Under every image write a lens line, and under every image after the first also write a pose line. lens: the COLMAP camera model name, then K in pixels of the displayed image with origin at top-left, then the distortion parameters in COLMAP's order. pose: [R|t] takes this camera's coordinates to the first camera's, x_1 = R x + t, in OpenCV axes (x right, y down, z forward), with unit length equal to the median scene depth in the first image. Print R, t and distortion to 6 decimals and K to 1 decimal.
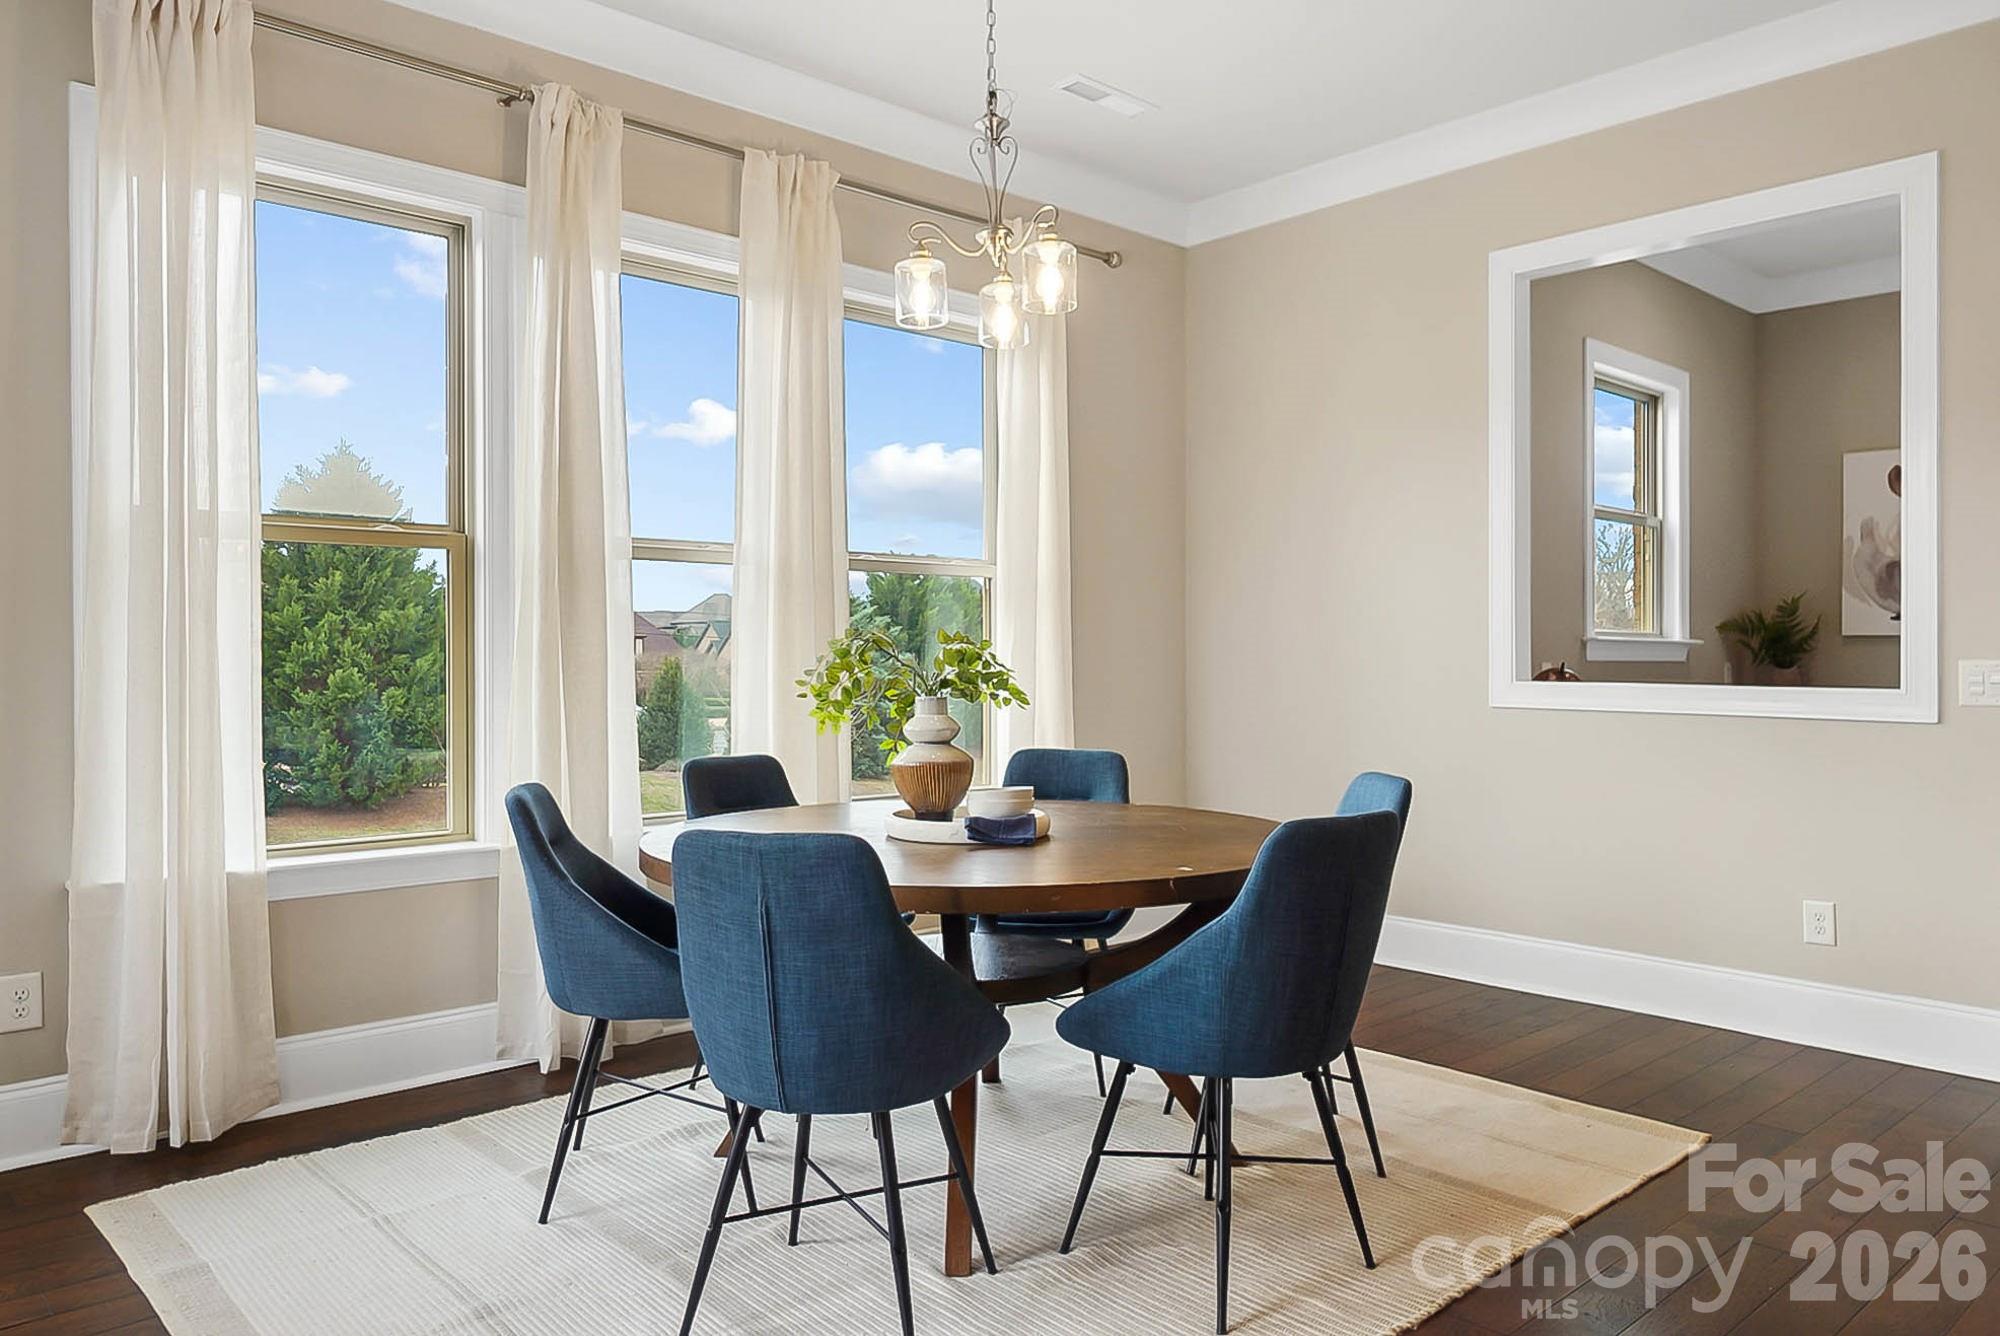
lens RADIAL K [[1379.5, 0, 1000.0], [0, 1379.5, 668.0], [0, 0, 1]] dist [-0.002442, 0.000583]
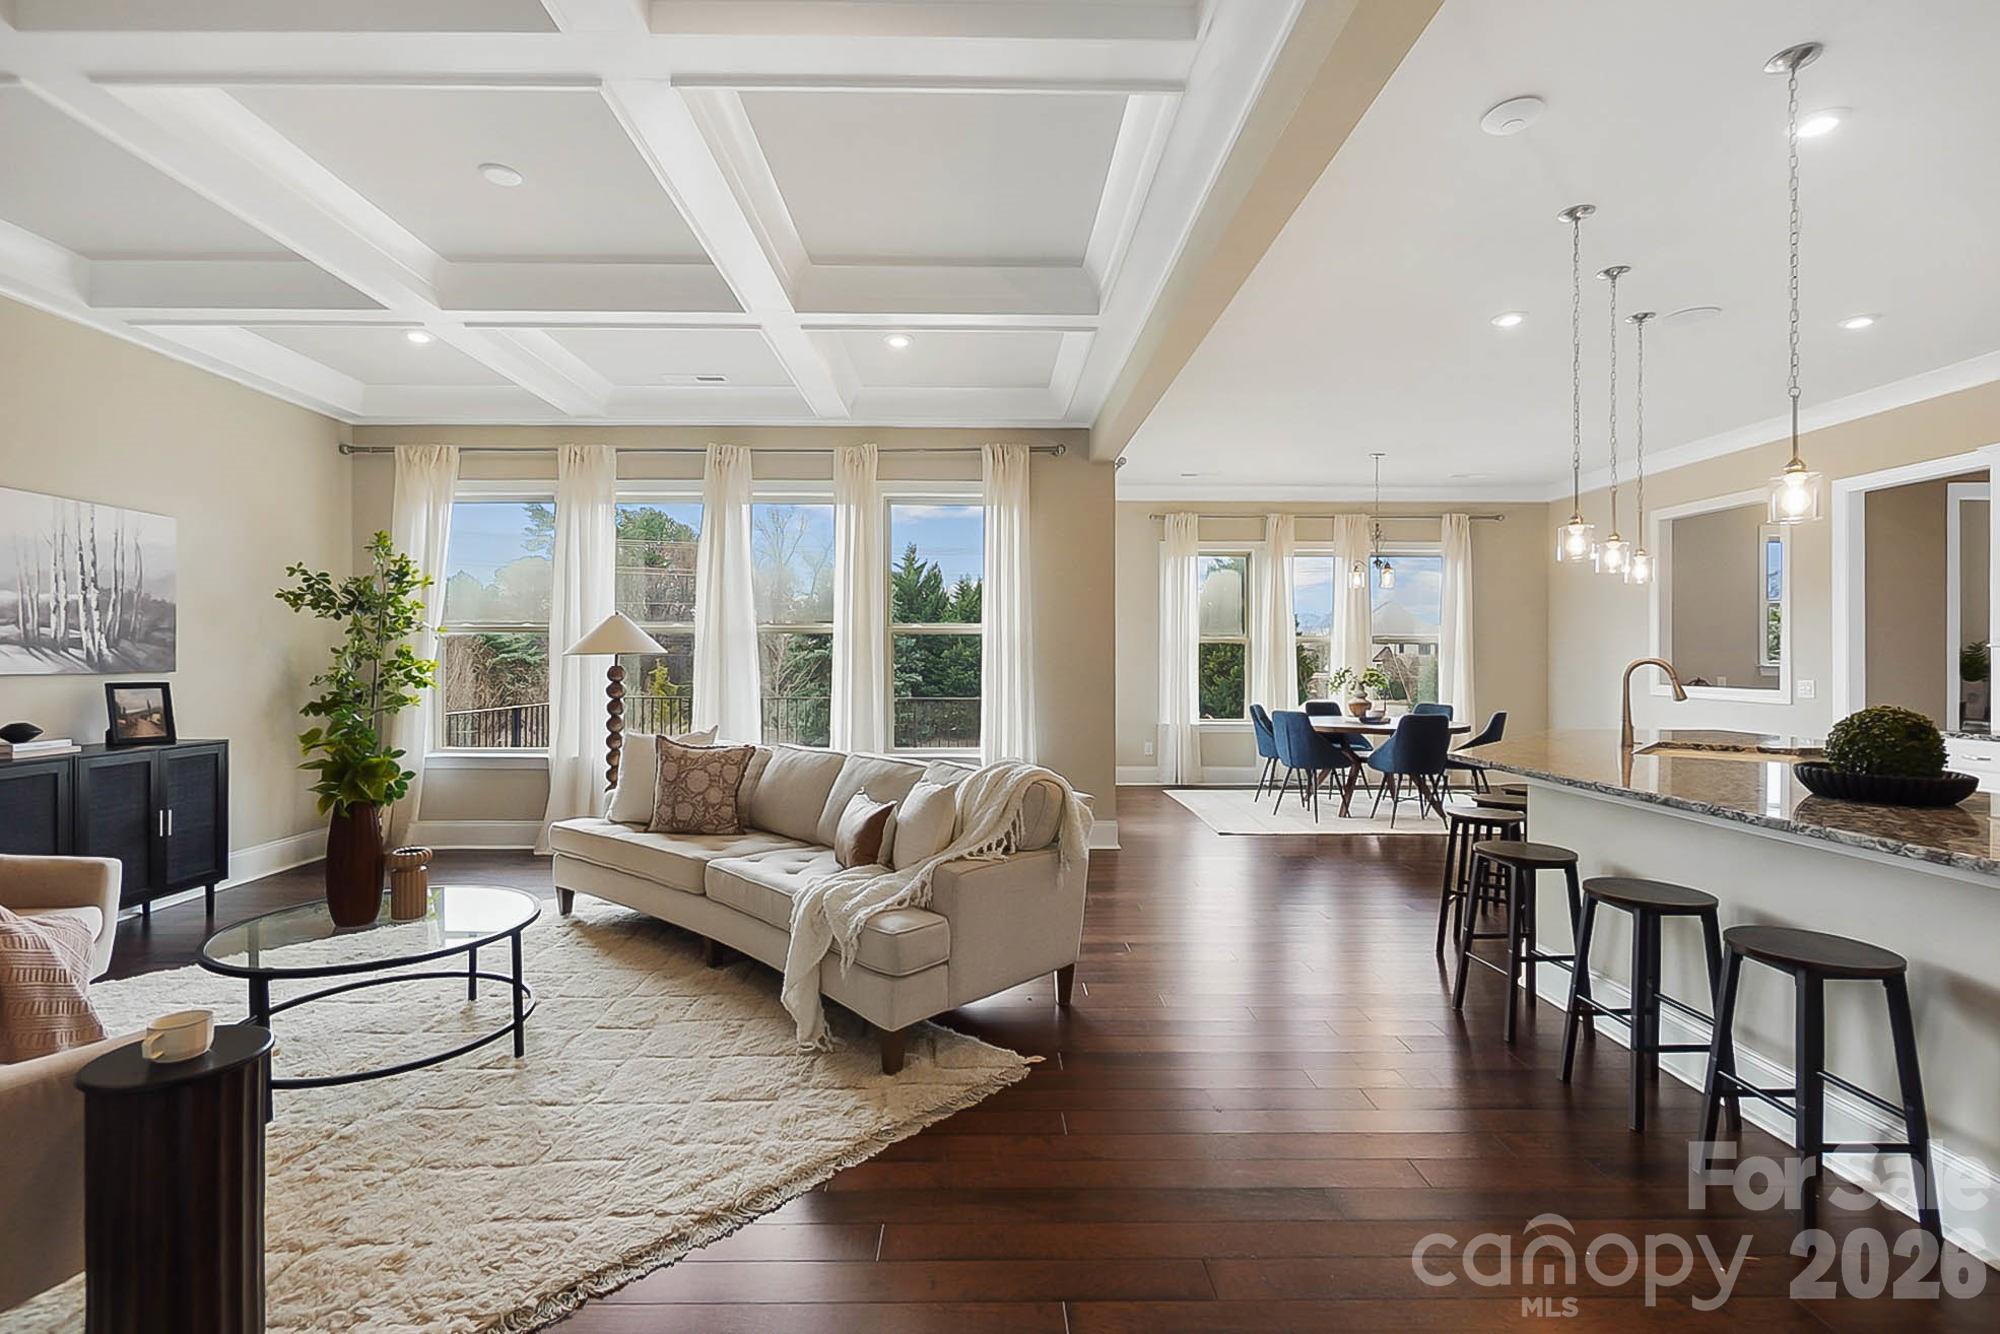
lens RADIAL K [[873.6, 0, 992.4], [0, 873.6, 655.2], [0, 0, 1]] dist [-0.008789, -0.000346]
pose [[0.749013, 0.000134, -0.662555, 0.637196], [-0.006093, 0.999959, -0.006686, -0.032567], [0.662527, 0.009044, 0.748983, -1.188736]]
